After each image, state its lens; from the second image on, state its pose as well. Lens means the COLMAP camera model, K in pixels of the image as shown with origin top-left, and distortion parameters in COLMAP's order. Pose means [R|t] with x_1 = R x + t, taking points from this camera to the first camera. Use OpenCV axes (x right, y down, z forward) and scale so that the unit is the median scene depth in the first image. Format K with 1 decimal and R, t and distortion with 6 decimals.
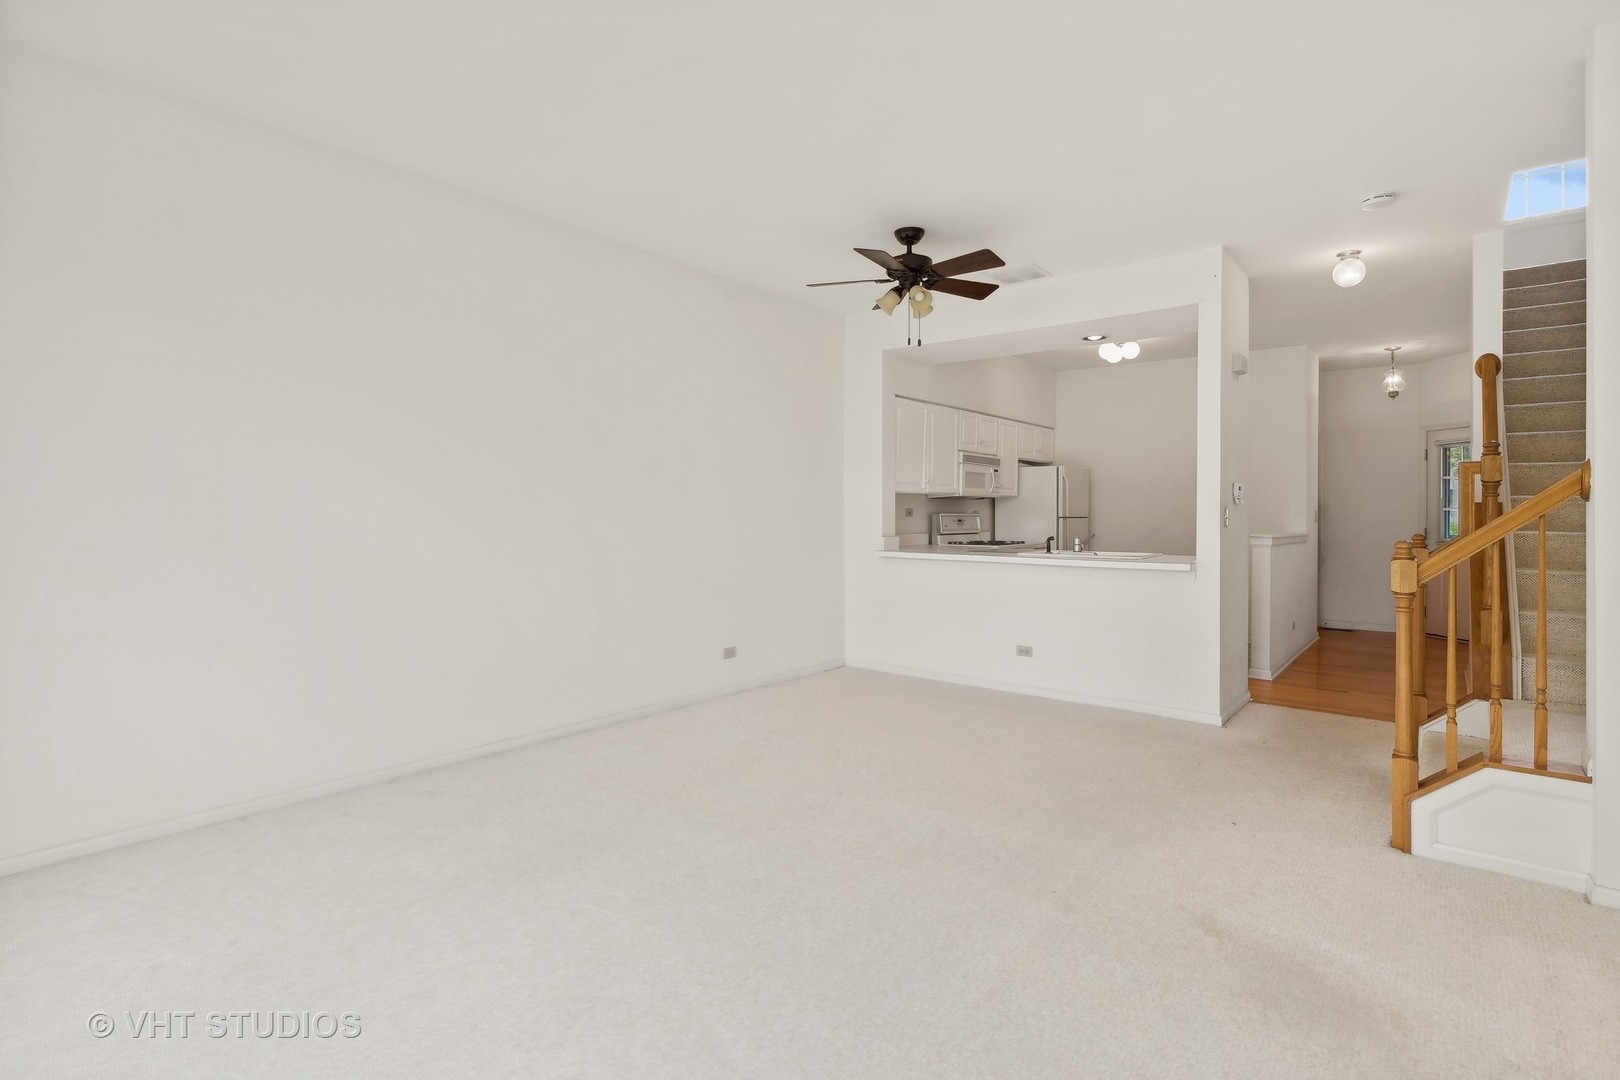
lens RADIAL K [[794.7, 0, 819.0], [0, 794.7, 526.6], [0, 0, 1]] dist [-0.001929, -0.000481]
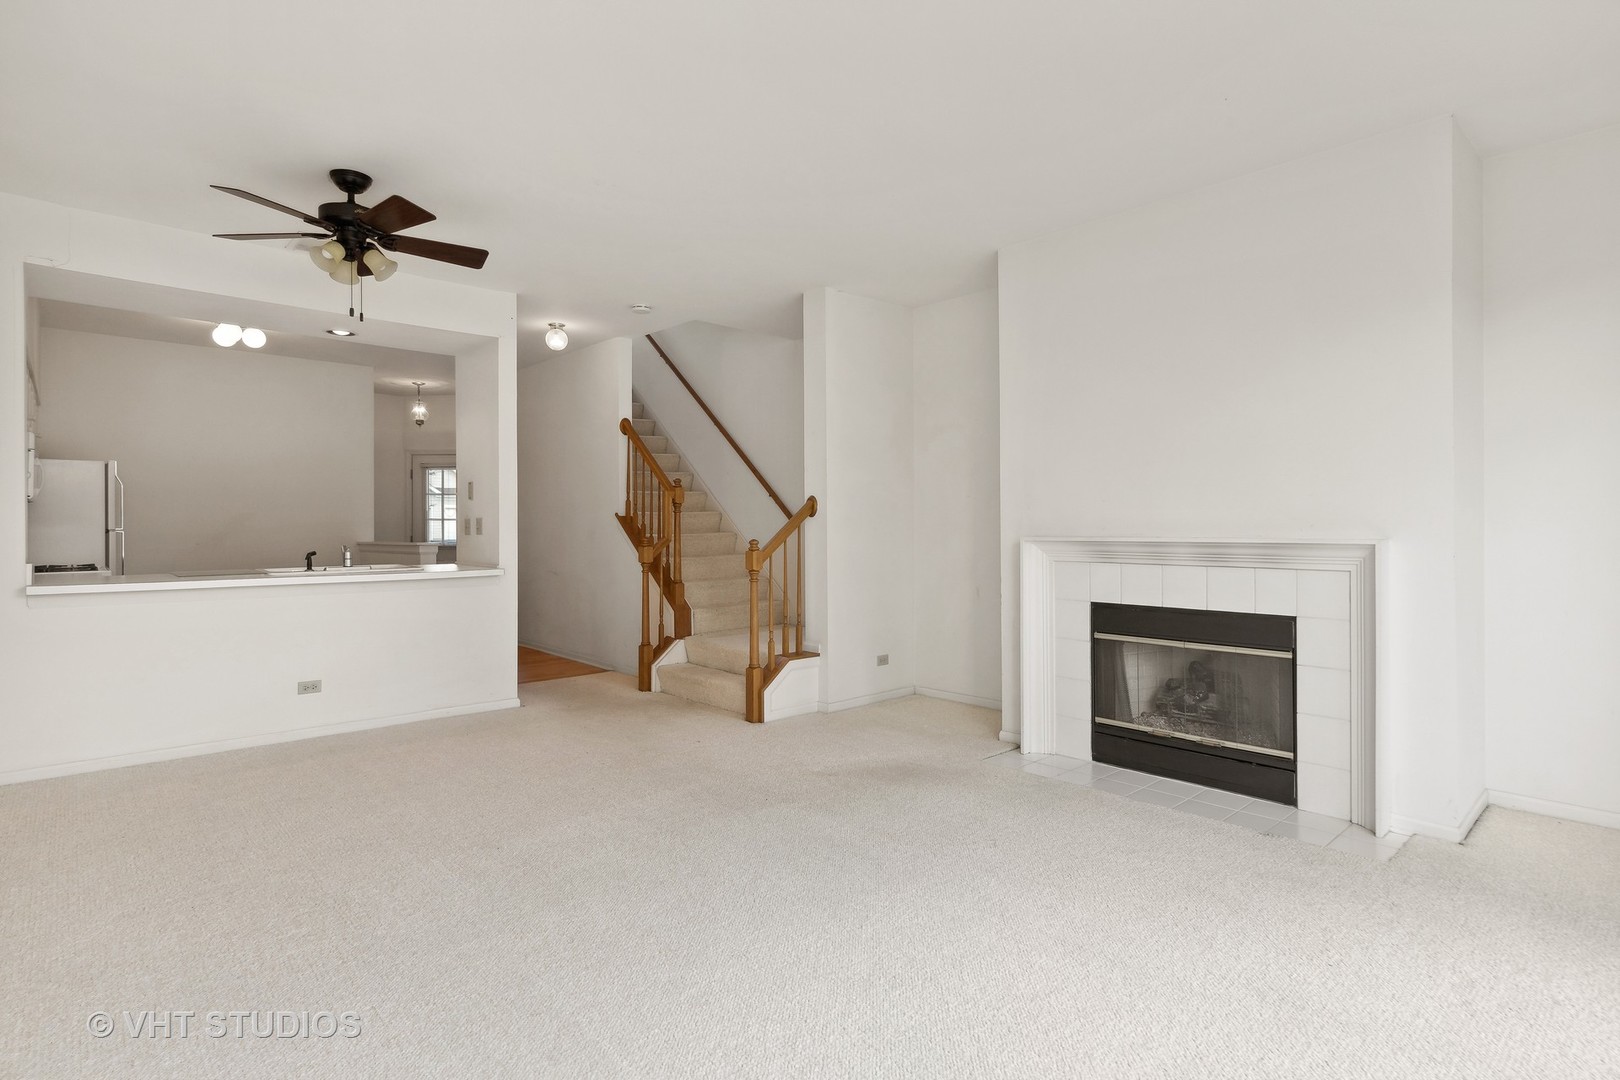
lens RADIAL K [[794.7, 0, 818.0], [0, 794.7, 532.2], [0, 0, 1]] dist [-0.001929, -0.000481]
pose [[0.153020, -0.015050, 0.988109, -0.490559], [0.020990, 0.999708, 0.011977, -0.007378], [-0.988000, 0.018908, 0.153291, 0.329177]]
